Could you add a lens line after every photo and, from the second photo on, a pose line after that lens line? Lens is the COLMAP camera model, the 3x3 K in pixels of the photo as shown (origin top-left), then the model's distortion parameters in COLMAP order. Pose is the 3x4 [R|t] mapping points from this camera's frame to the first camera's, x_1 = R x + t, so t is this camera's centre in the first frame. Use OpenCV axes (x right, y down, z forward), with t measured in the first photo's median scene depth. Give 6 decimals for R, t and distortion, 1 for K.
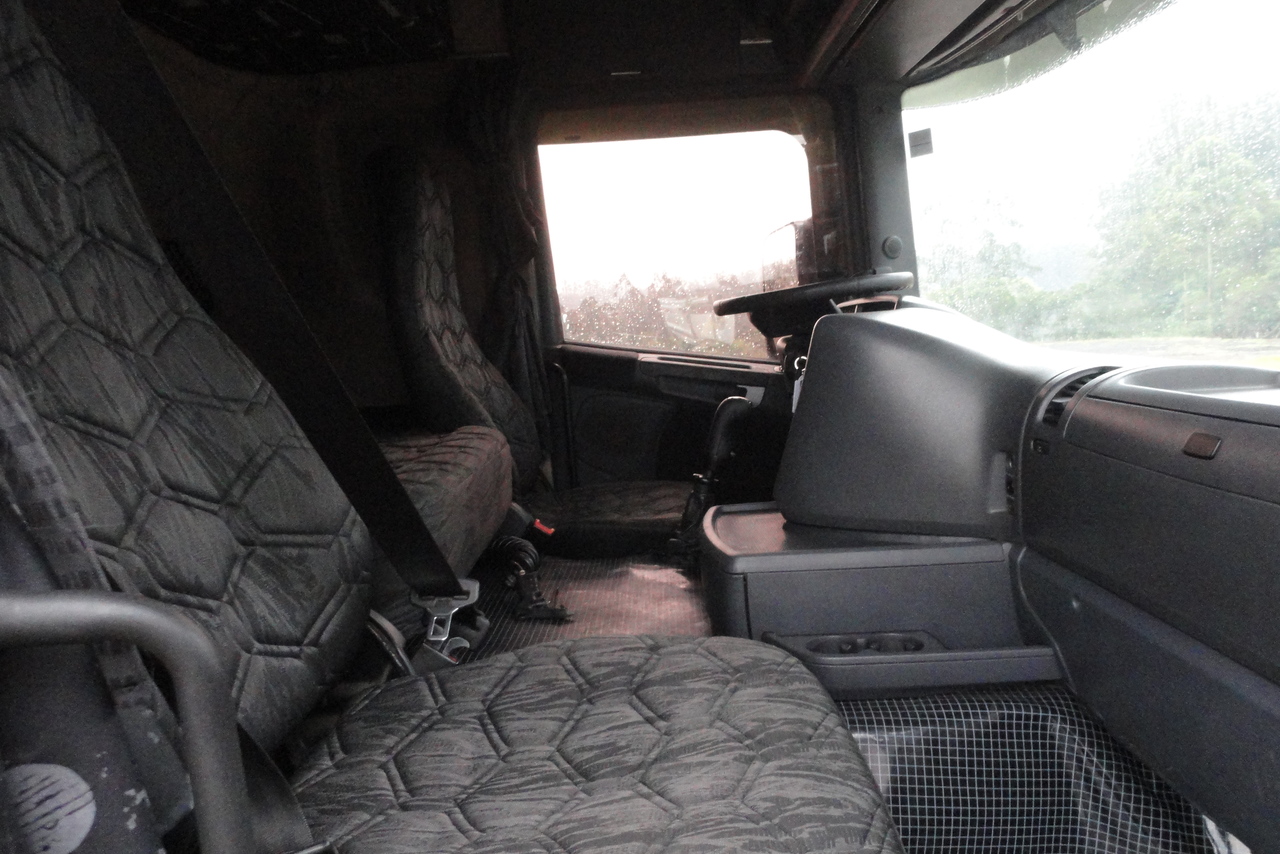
lens RADIAL K [[889.7, 0, 635.3], [0, 889.7, 425.8], [0, 0, 1]] dist [0.003604, -0.002920]
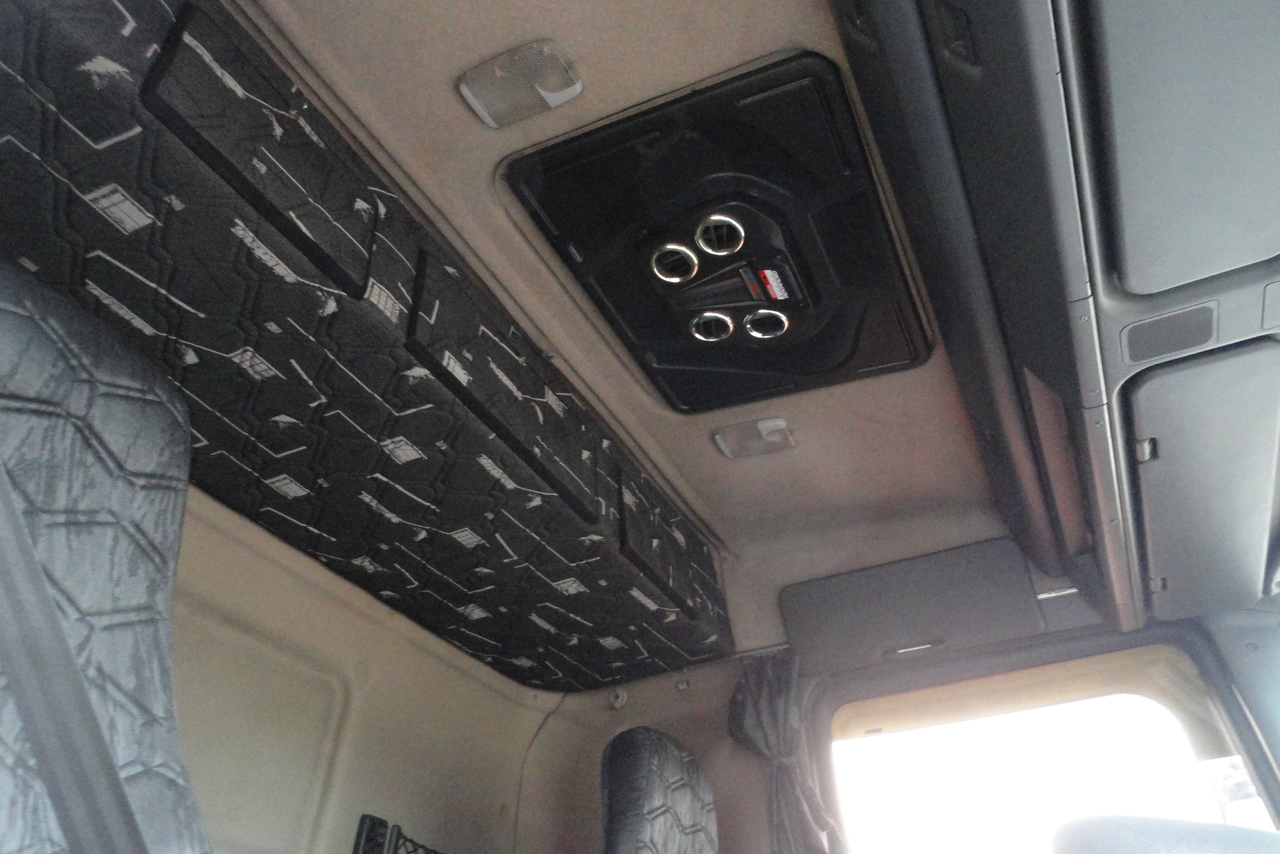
lens RADIAL K [[889.7, 0, 635.3], [0, 889.7, 425.8], [0, 0, 1]] dist [0.003604, -0.002920]
pose [[0.895013, -0.224472, -0.385439, 0.136677], [-0.099349, 0.742104, -0.662881, 0.063416], [0.434834, 0.631581, 0.641892, 0.159984]]
